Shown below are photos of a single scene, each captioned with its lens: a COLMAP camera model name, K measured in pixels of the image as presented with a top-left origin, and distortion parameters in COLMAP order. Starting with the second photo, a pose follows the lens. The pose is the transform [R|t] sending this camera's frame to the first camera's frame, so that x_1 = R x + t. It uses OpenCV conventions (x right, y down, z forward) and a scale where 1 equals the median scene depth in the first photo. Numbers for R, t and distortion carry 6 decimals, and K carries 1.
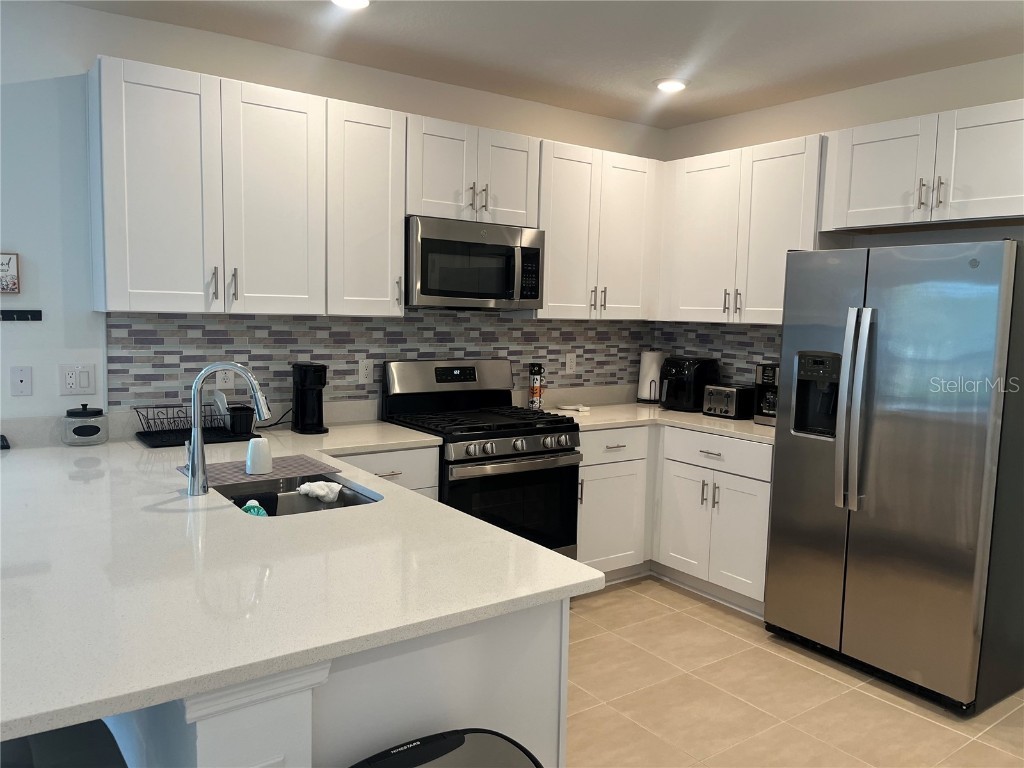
lens RADIAL K [[773.6, 0, 512.0], [0, 773.6, 384.0], [0, 0, 1]] dist [0.066991, -0.121957]
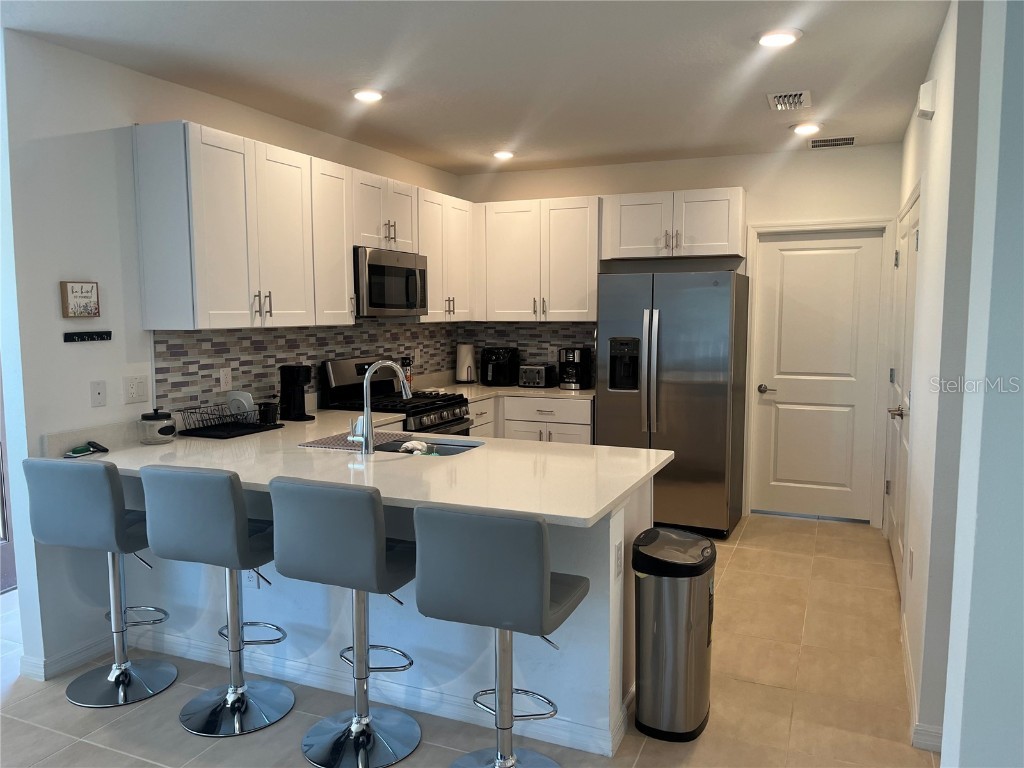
lens RADIAL K [[773.6, 0, 512.0], [0, 773.6, 384.0], [0, 0, 1]] dist [0.066991, -0.121957]
pose [[0.863116, -0.074585, 0.499467, -0.566436], [0.072166, 0.997099, 0.024187, -0.001312], [-0.499823, 0.015169, 0.865995, -0.244656]]
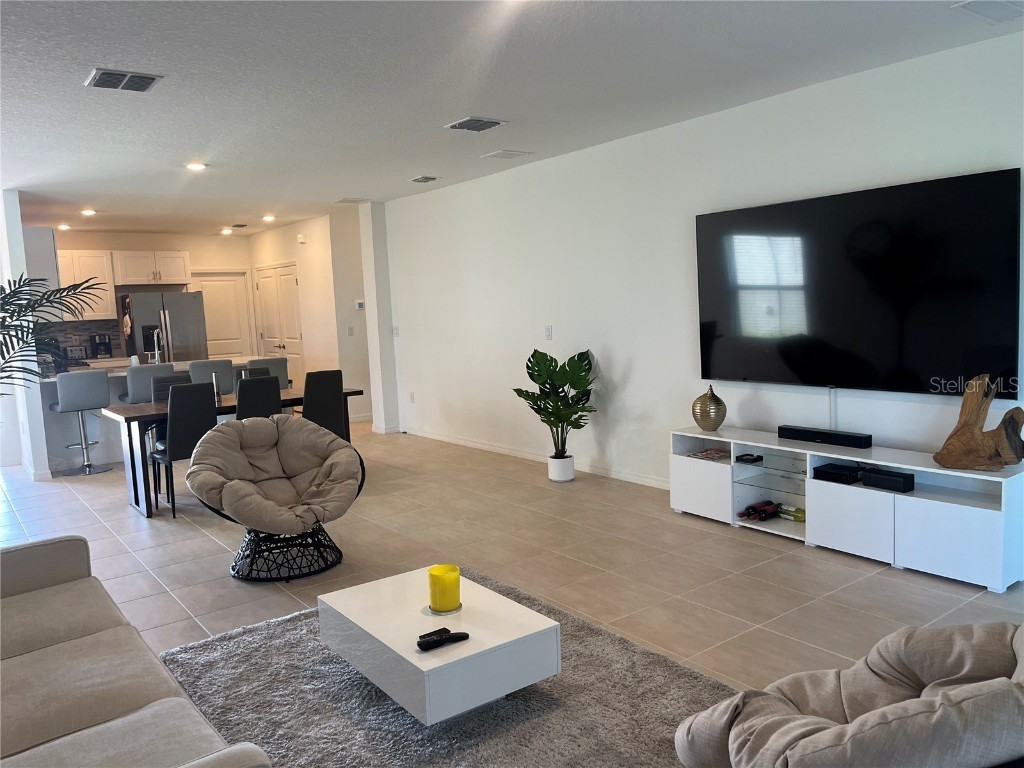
lens RADIAL K [[773.6, 0, 512.0], [0, 773.6, 384.0], [0, 0, 1]] dist [0.066991, -0.121957]
pose [[-0.014235, -0.131570, 0.991205, -2.579345], [0.135759, 0.981871, 0.132281, -0.026627], [-0.990640, 0.136448, 0.003885, -0.395046]]
